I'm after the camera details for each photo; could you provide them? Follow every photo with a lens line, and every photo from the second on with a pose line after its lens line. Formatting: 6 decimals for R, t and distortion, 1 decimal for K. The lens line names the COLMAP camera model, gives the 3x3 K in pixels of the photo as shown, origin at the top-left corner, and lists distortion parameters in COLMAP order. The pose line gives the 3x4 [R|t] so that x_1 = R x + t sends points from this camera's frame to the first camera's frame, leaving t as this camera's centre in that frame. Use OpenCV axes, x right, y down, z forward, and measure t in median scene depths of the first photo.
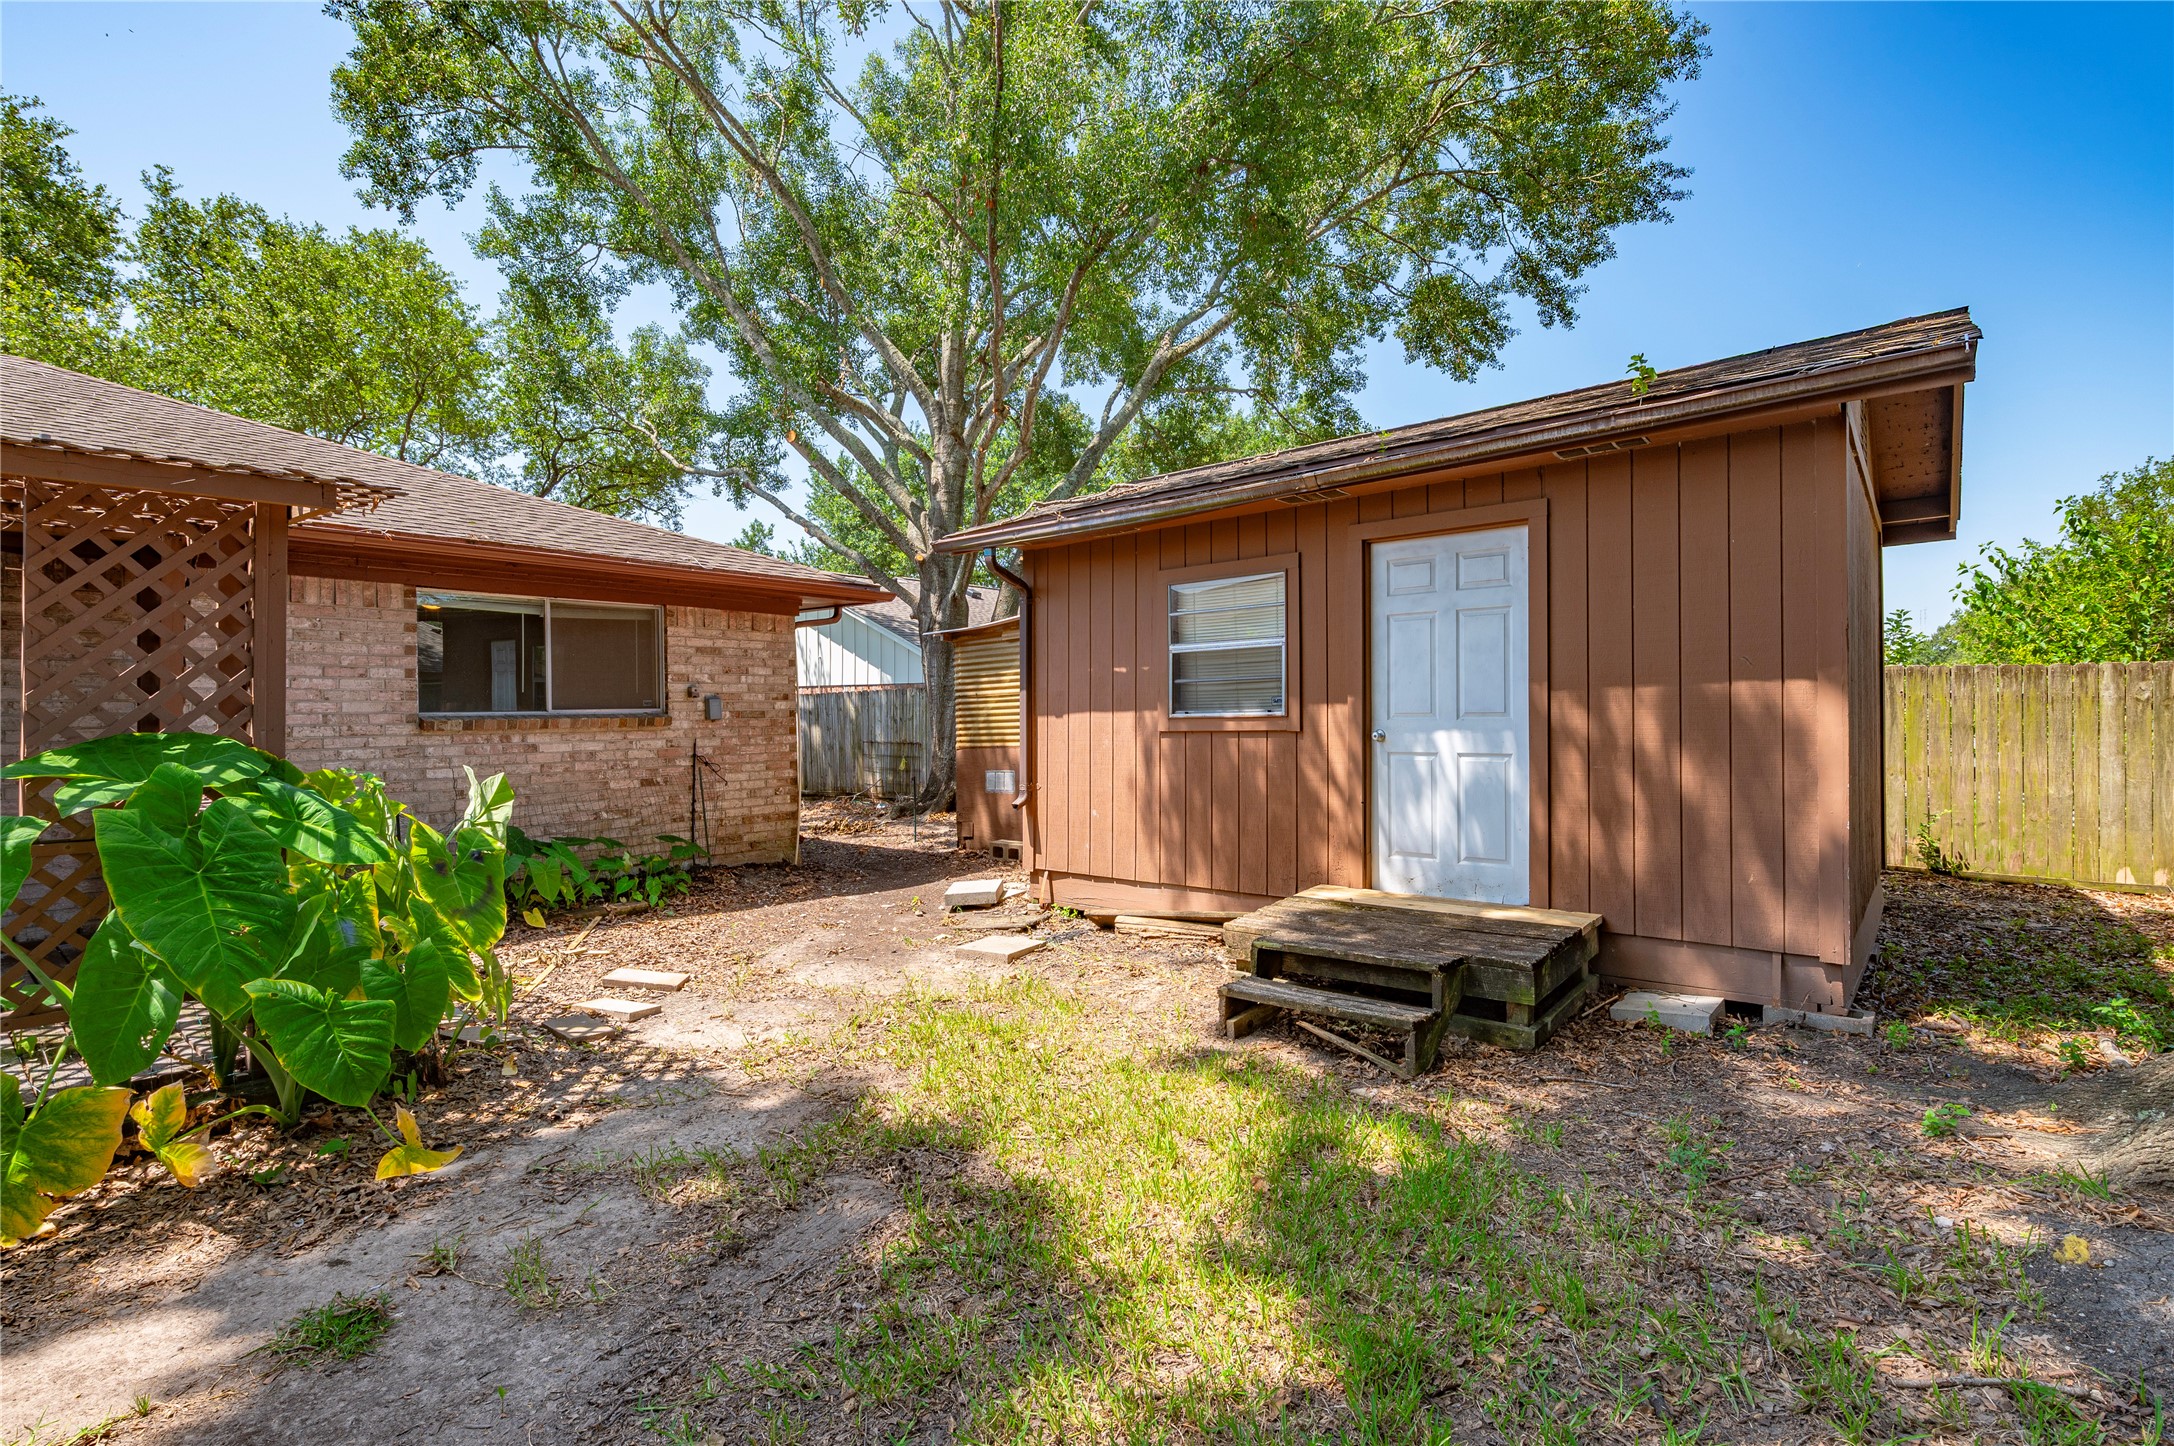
lens RADIAL K [[1057.9, 0, 1073.0], [0, 1057.9, 715.4], [0, 0, 1]] dist [0.002969, -0.000482]
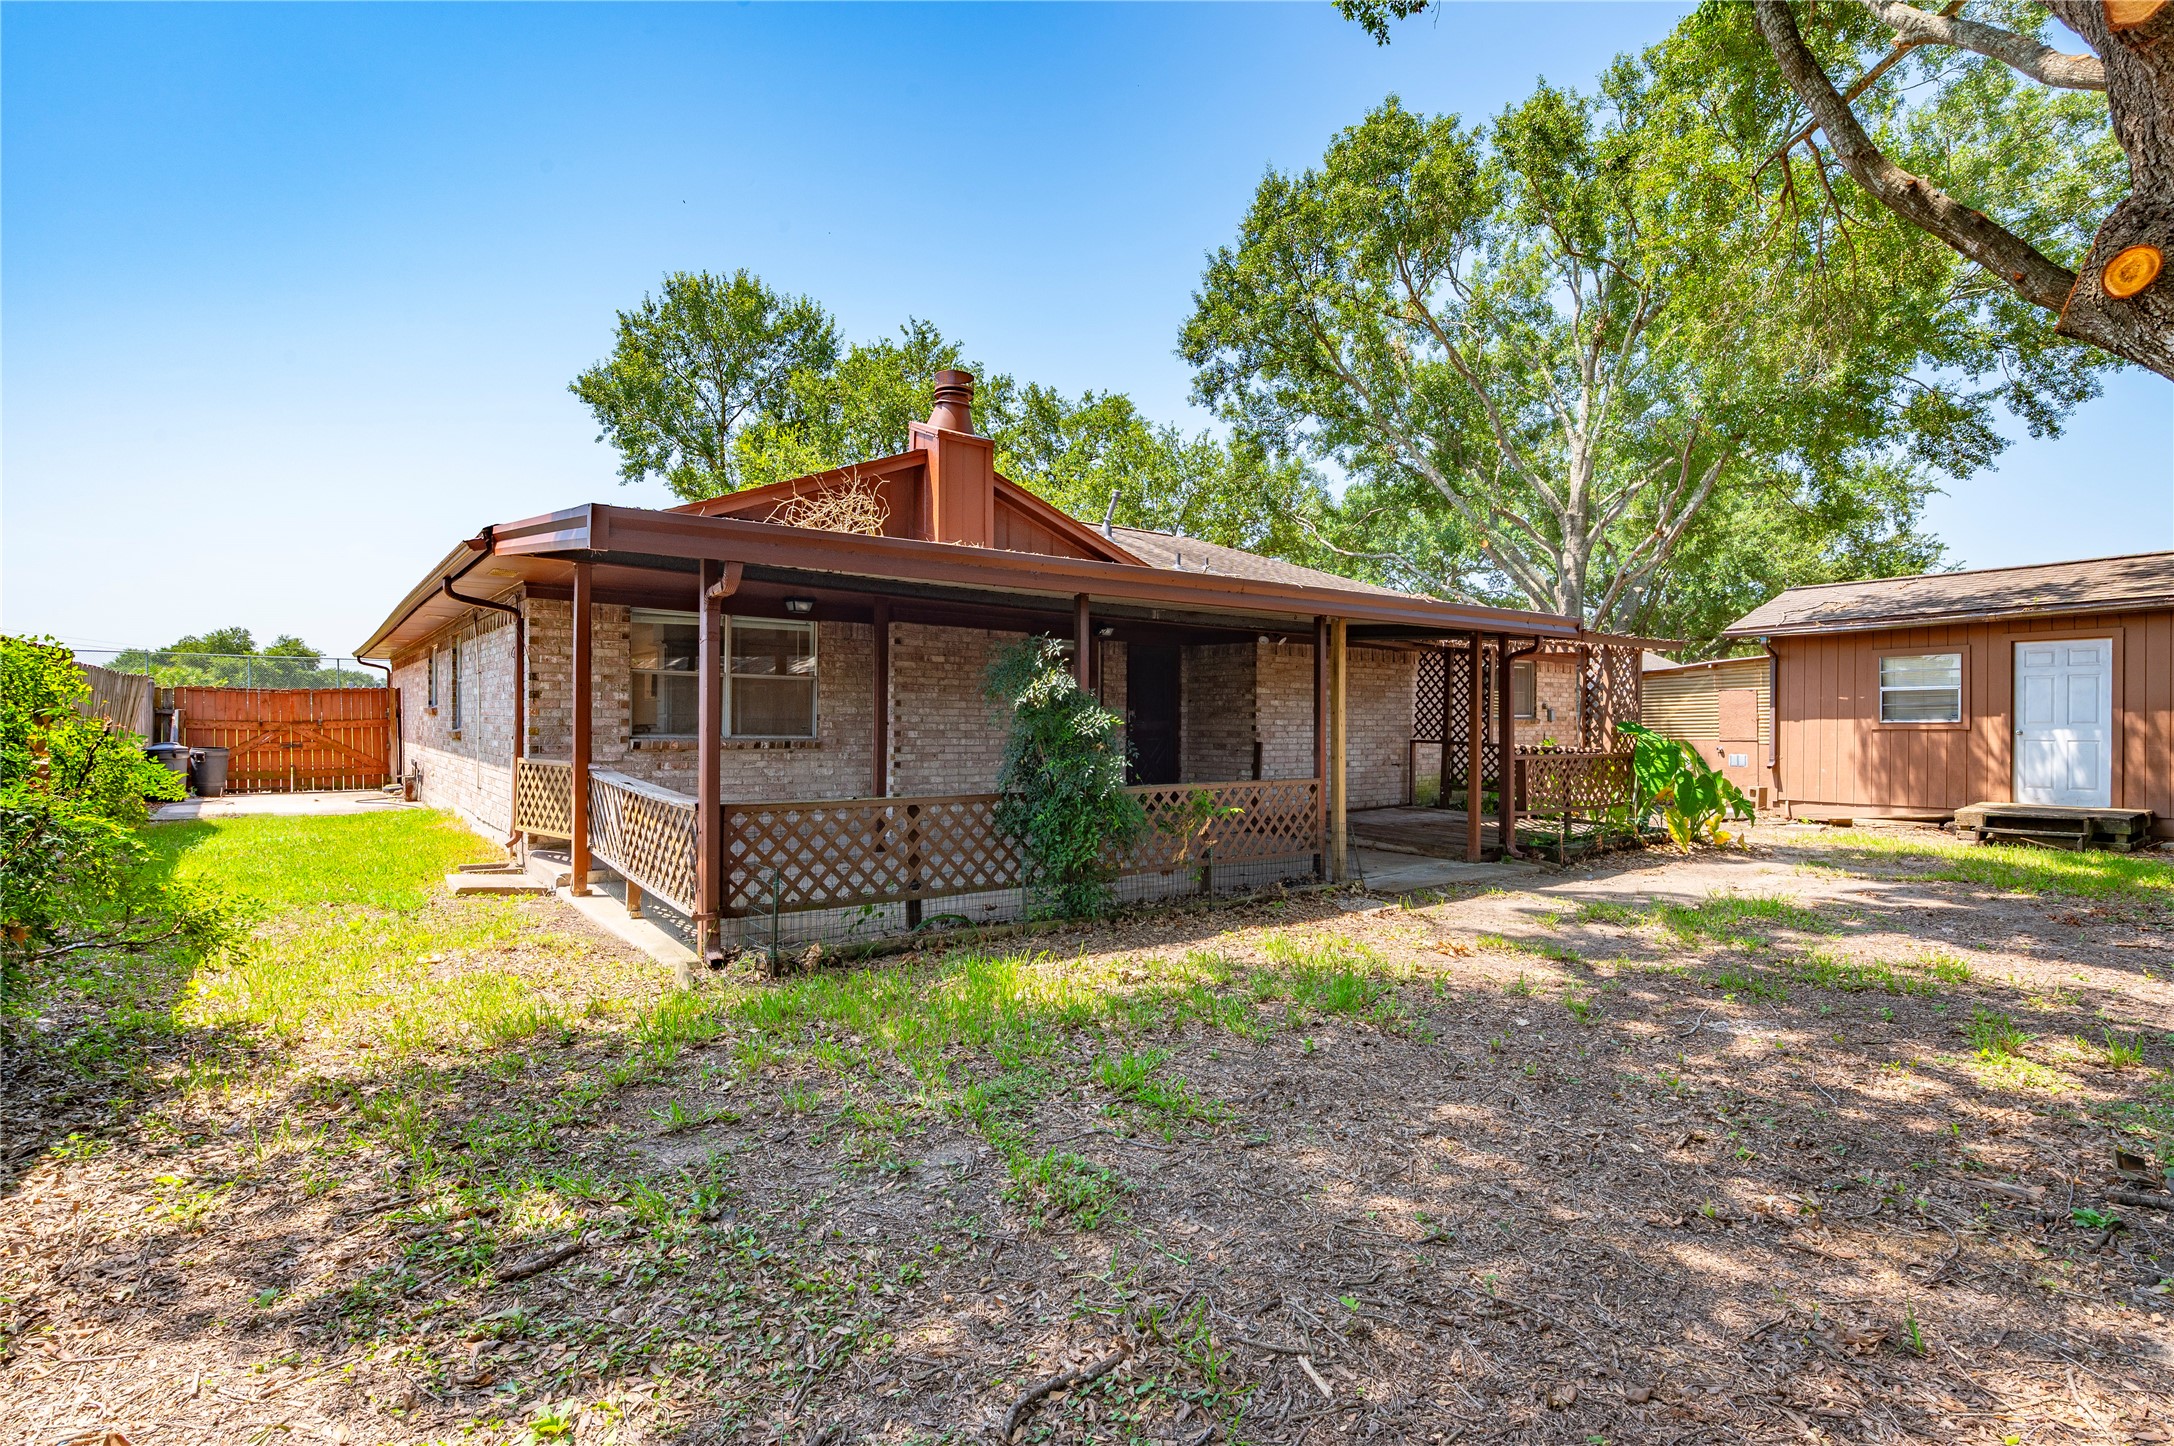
lens RADIAL K [[1057.9, 0, 1102.9], [0, 1057.9, 731.2], [0, 0, 1]] dist [0.002969, -0.000482]
pose [[0.974501, 0.009224, -0.224195, -1.010574], [-0.006746, 0.999907, 0.011819, 0.004497], [0.224283, -0.010006, 0.974473, -1.470063]]
